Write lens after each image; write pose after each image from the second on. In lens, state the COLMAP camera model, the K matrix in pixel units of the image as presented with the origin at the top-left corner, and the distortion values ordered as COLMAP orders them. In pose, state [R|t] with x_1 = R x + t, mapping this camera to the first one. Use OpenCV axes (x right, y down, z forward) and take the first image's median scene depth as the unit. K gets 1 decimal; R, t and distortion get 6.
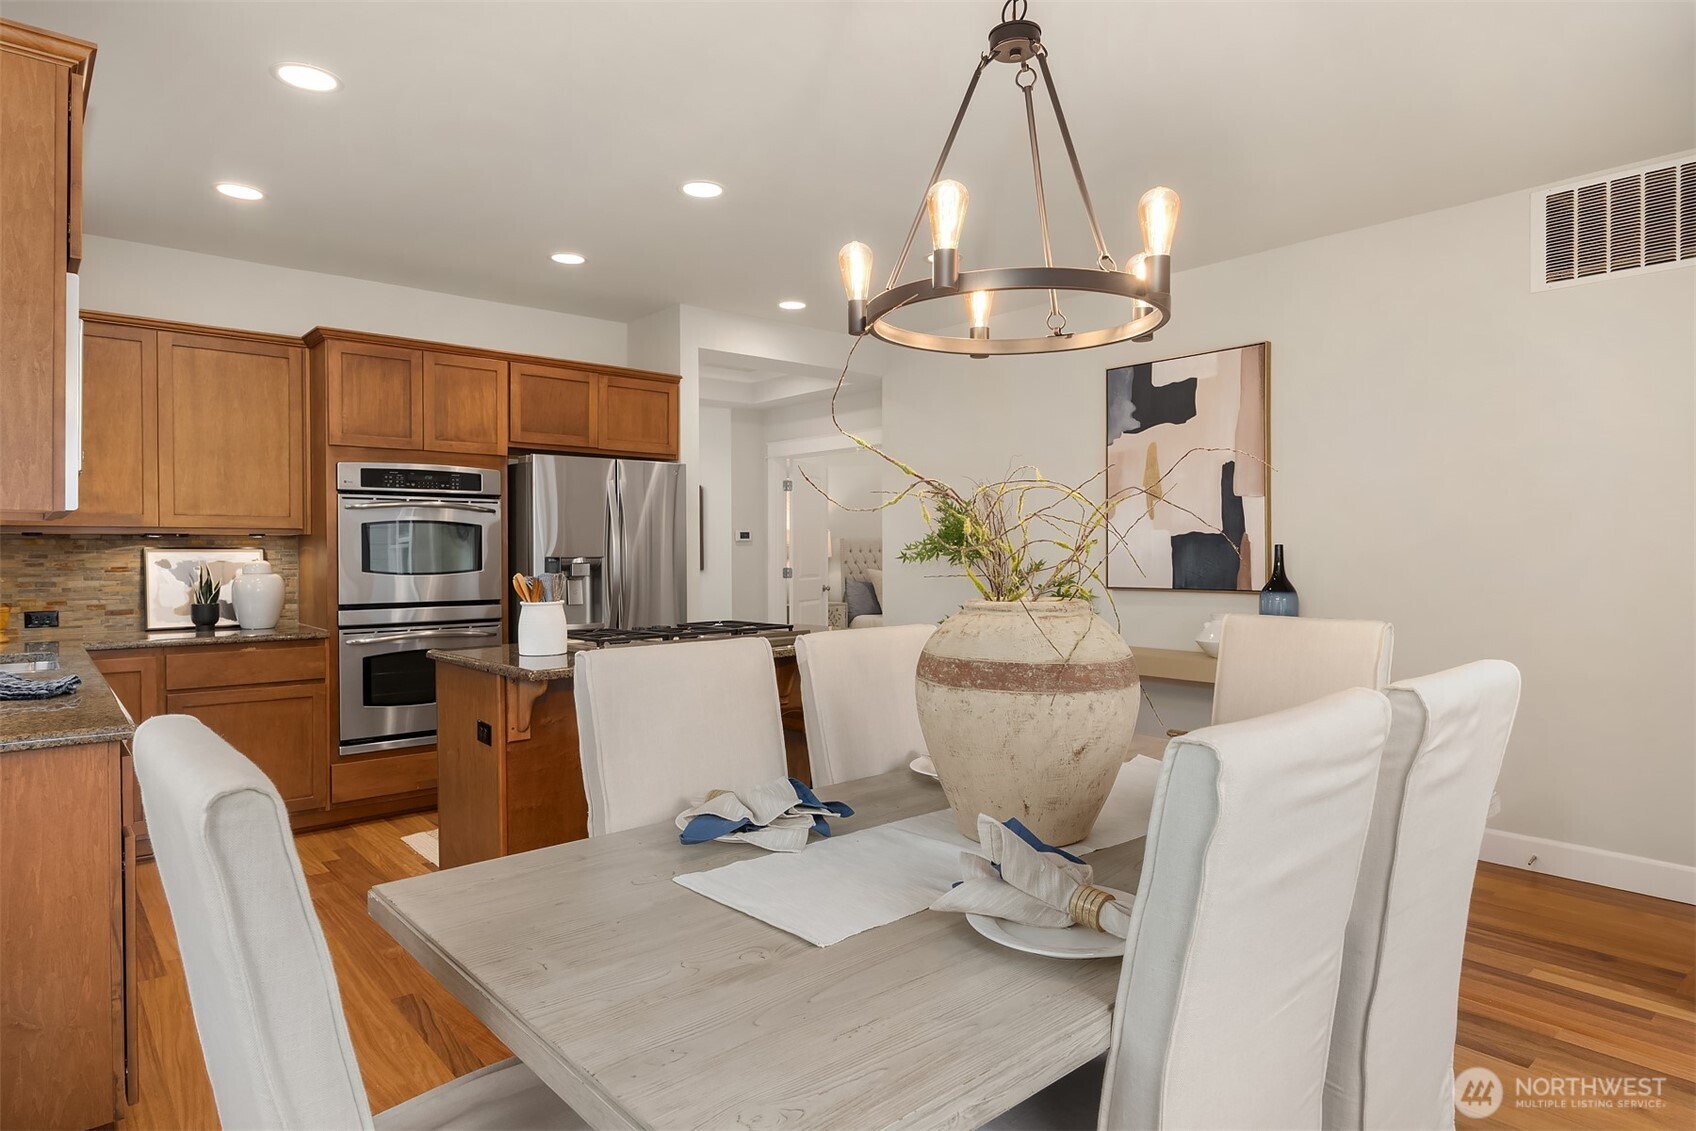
lens RADIAL K [[955.9, 0, 841.9], [0, 955.9, 574.4], [0, 0, 1]] dist [0.001180, -0.004306]
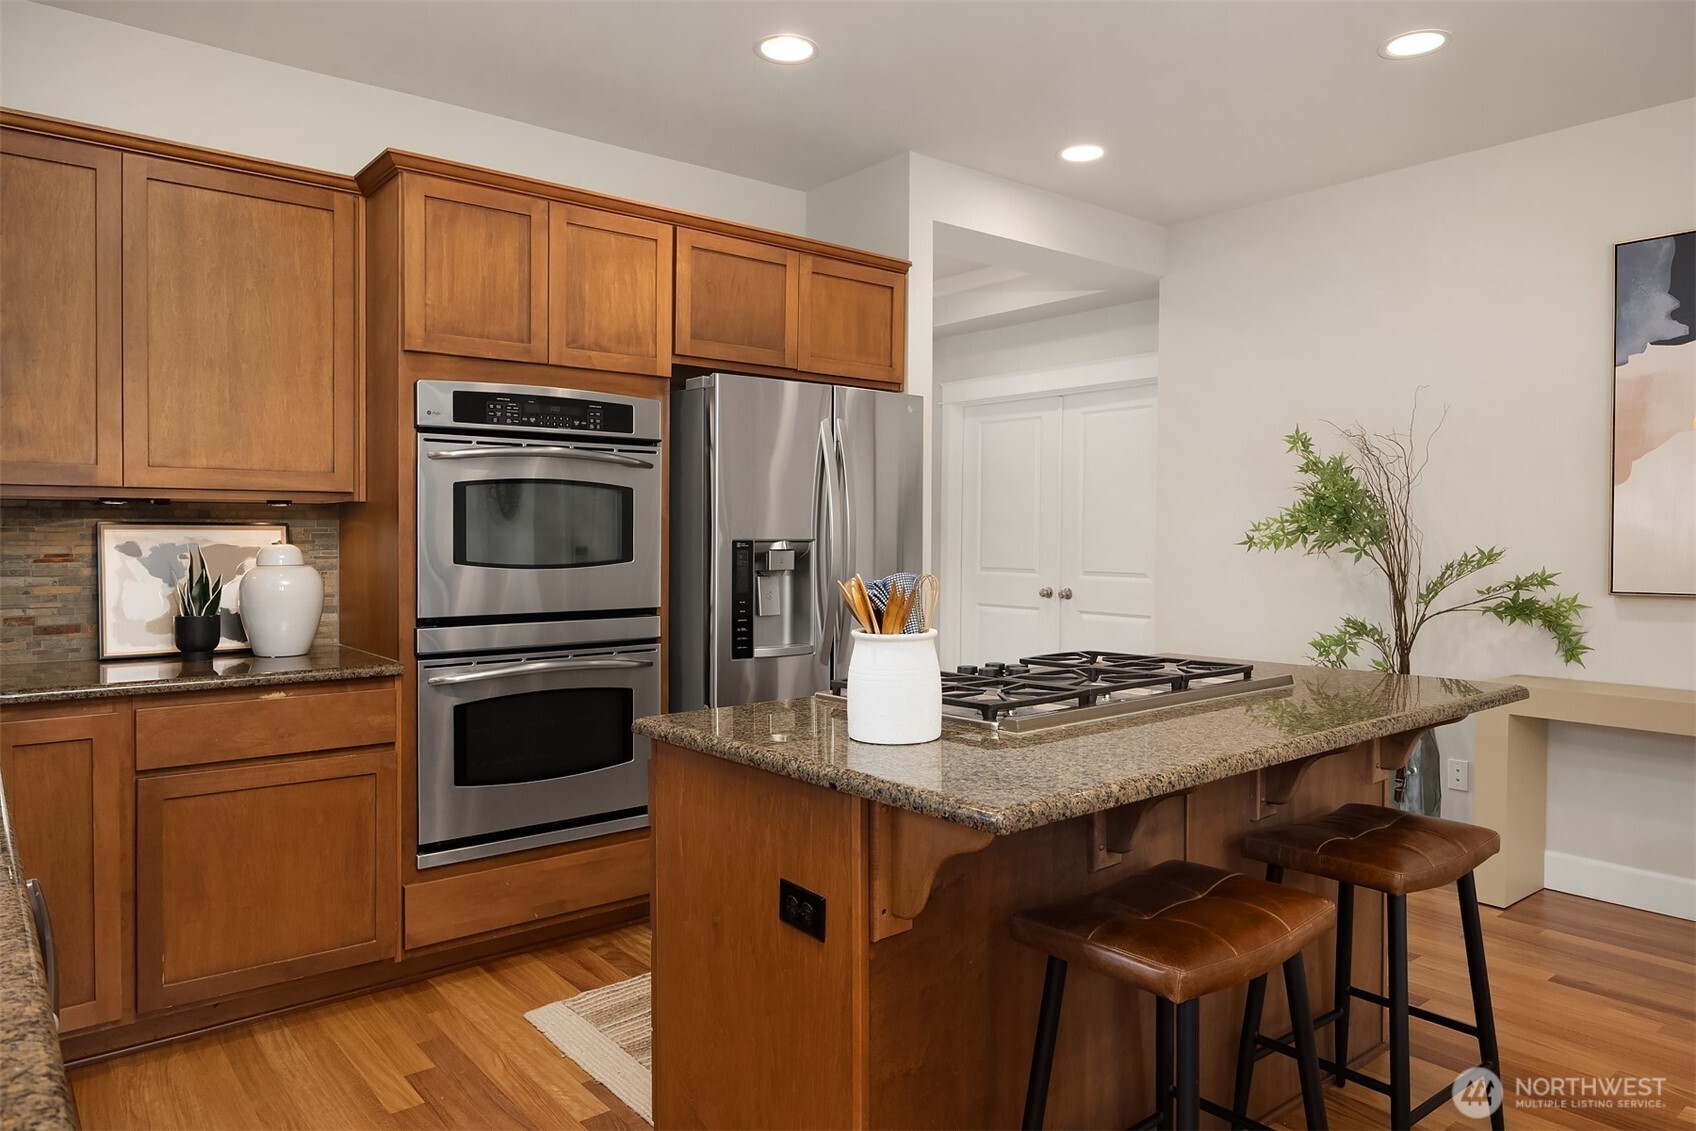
lens RADIAL K [[1111.6, 0, 866.7], [0, 1111.6, 562.7], [0, 0, 1]] dist [-0.006708, 0.000361]
pose [[0.999765, 0.005173, -0.021057, -0.227159], [-0.005113, 0.999983, 0.002886, -0.006543], [0.021071, -0.002777, 0.999774, 0.306382]]
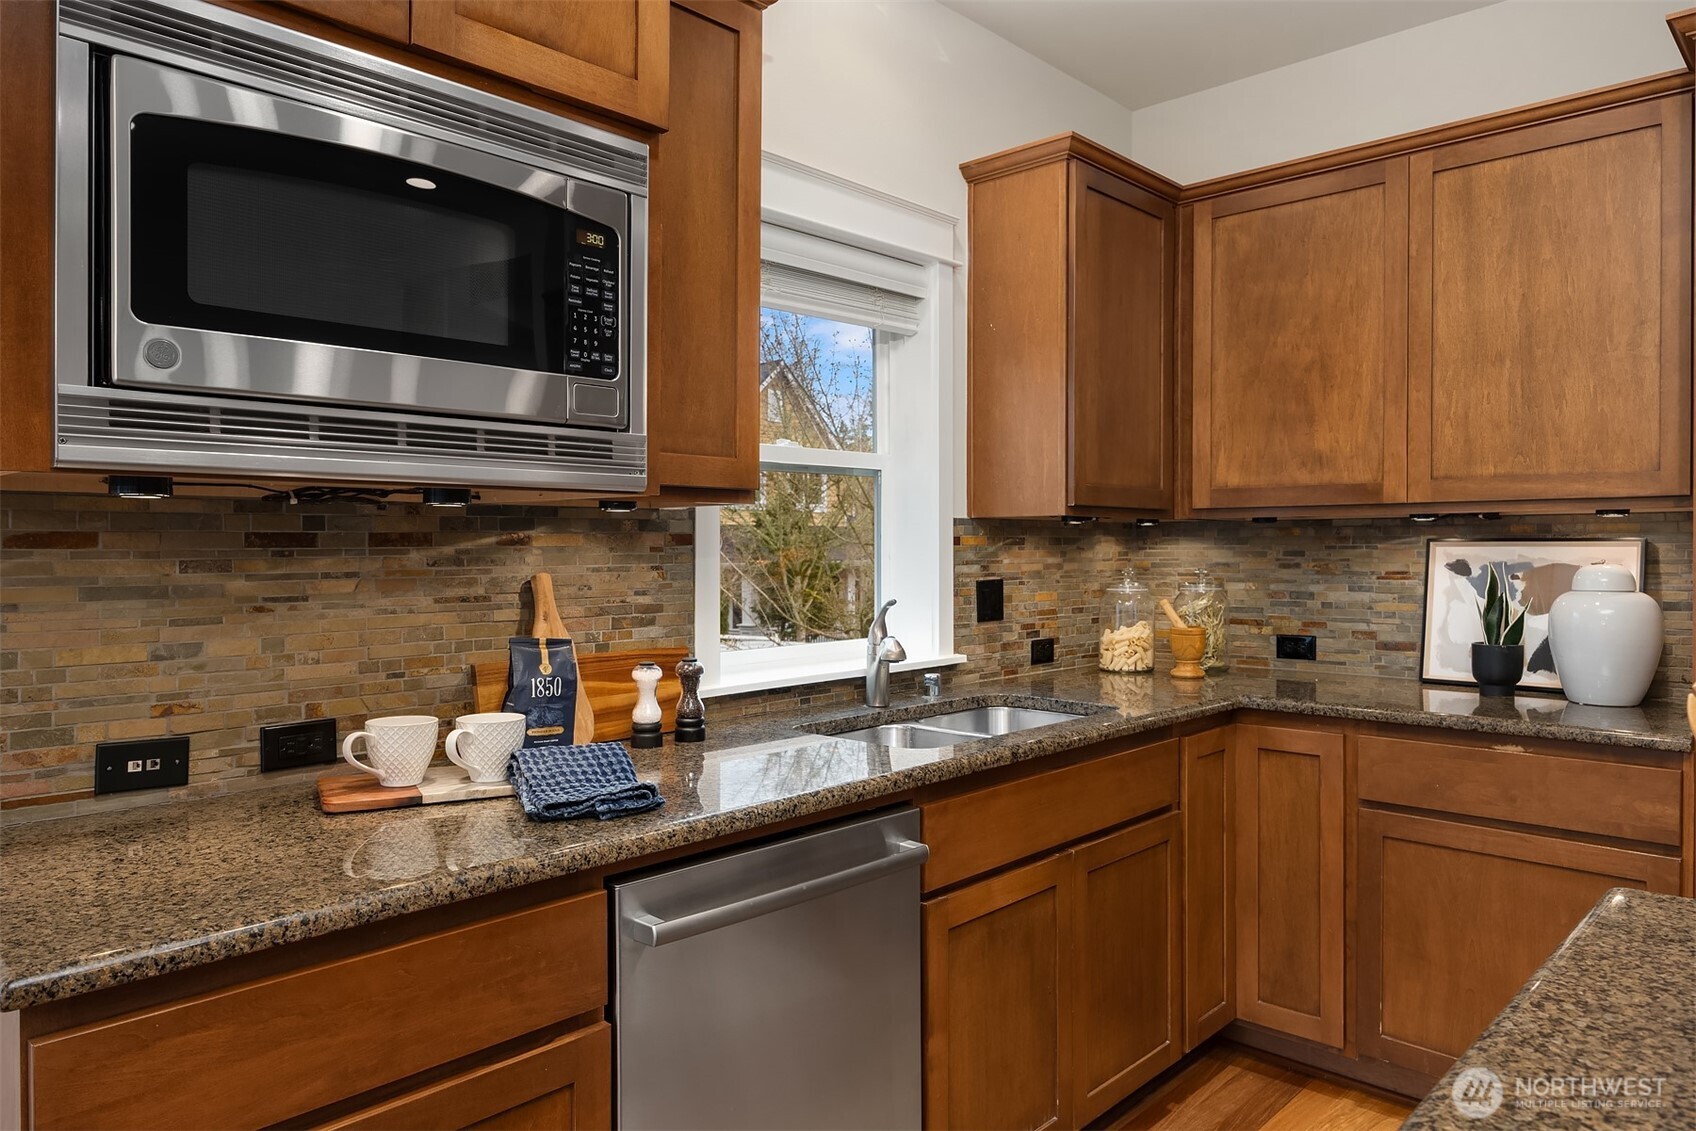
lens RADIAL K [[1111.6, 0, 852.7], [0, 1111.6, 555.0], [0, 0, 1]] dist [-0.006708, 0.000361]
pose [[0.096212, 0.009372, -0.995317, -0.087300], [-0.018135, 0.999806, 0.007662, -0.016729], [0.995196, 0.017313, 0.096363, 0.573862]]
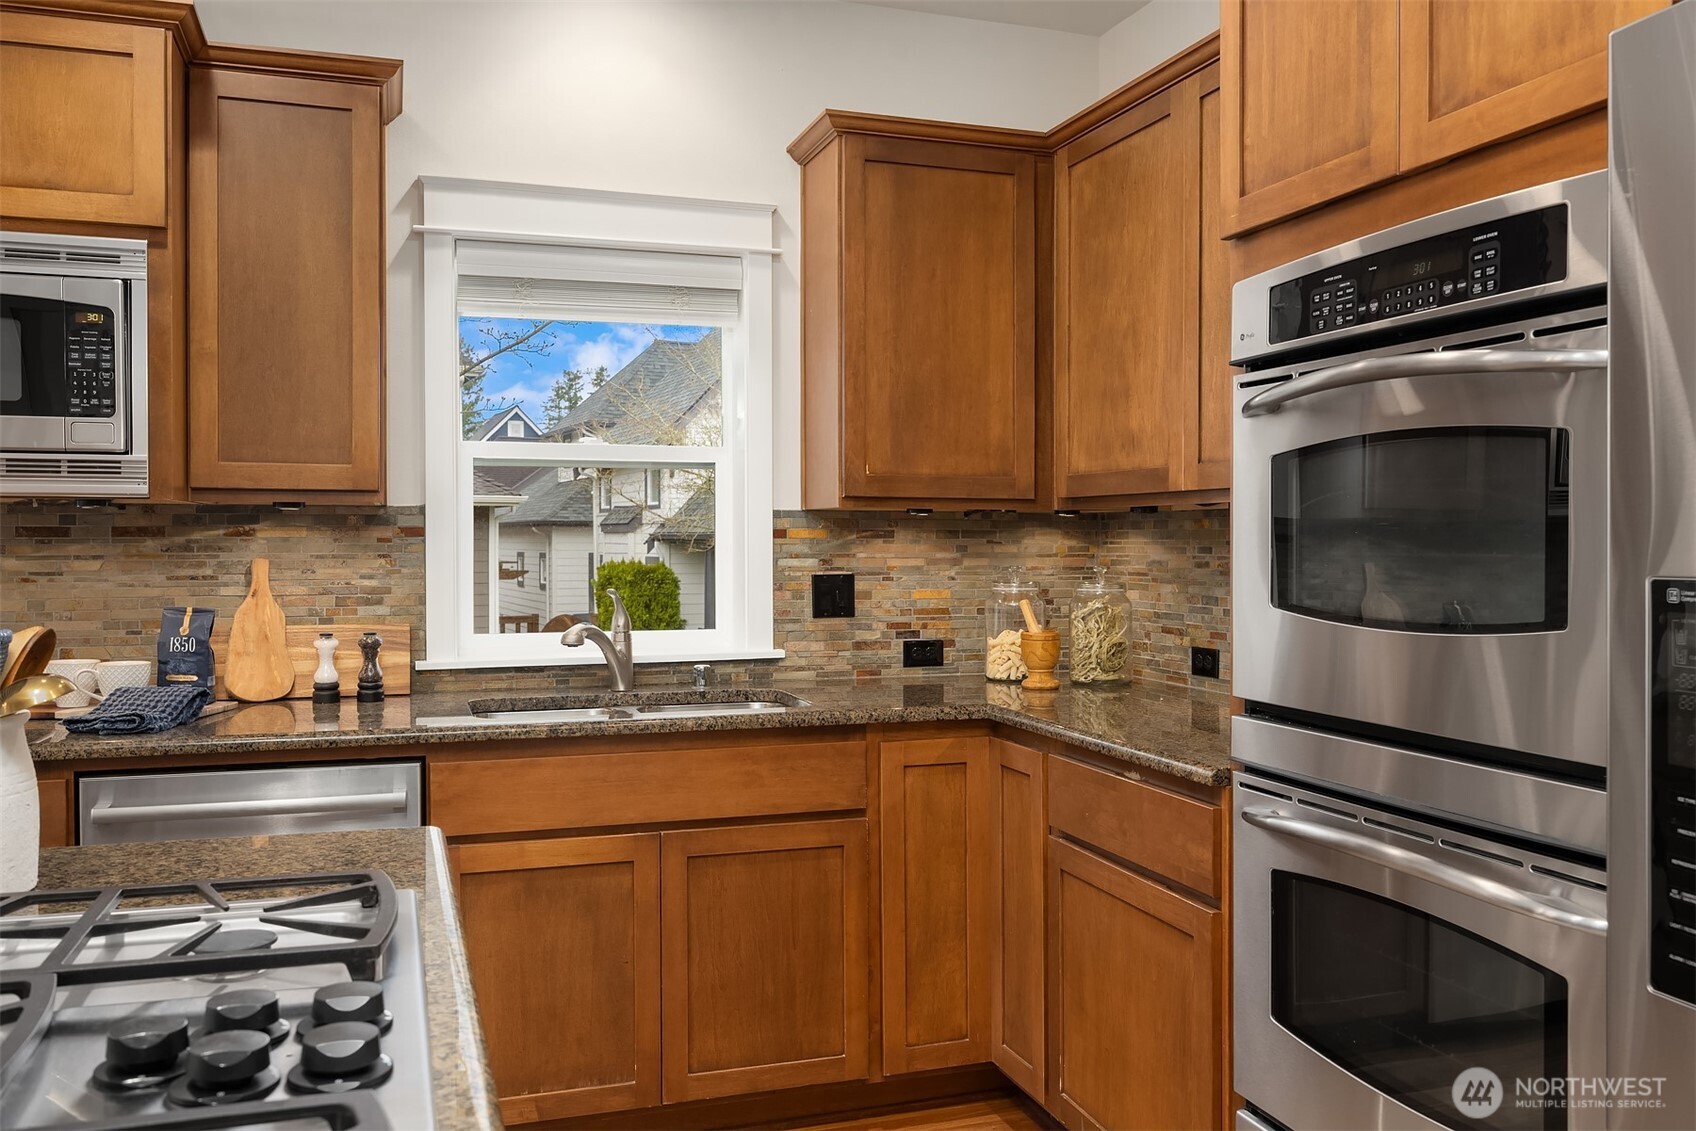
lens RADIAL K [[1384.4, 0, 875.5], [0, 1384.4, 554.2], [0, 0, 1]] dist [-0.008441, -0.000756]
pose [[-0.377334, 0.011954, -0.926000, -0.014181], [-0.020820, 0.999554, 0.021387, -0.027551], [0.925843, 0.027349, -0.376917, 1.051127]]
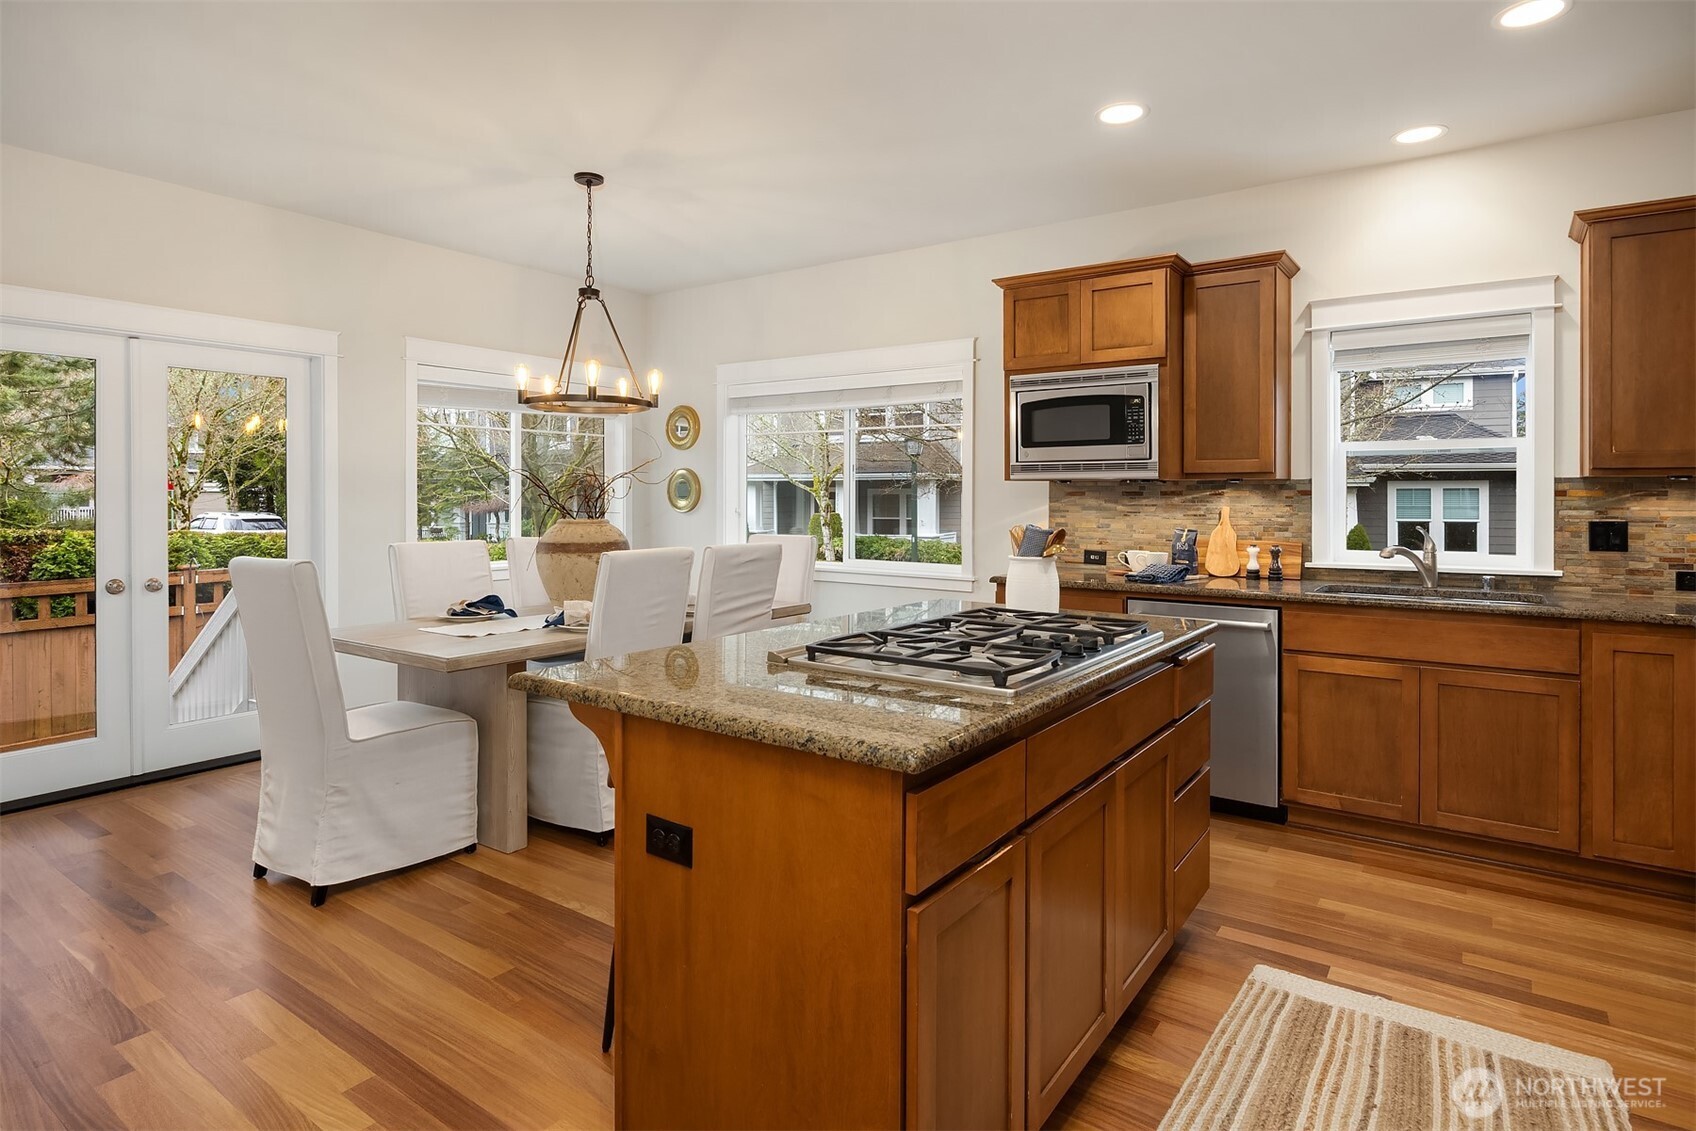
lens RADIAL K [[916.3, 0, 849.7], [0, 916.3, 504.5], [0, 0, 1]] dist [-0.004544, -0.002322]
pose [[-0.974021, 0.005334, -0.226393, 0.043037], [-0.002315, 0.999436, 0.033511, -0.036546], [0.226444, 0.033164, -0.973459, 1.327746]]
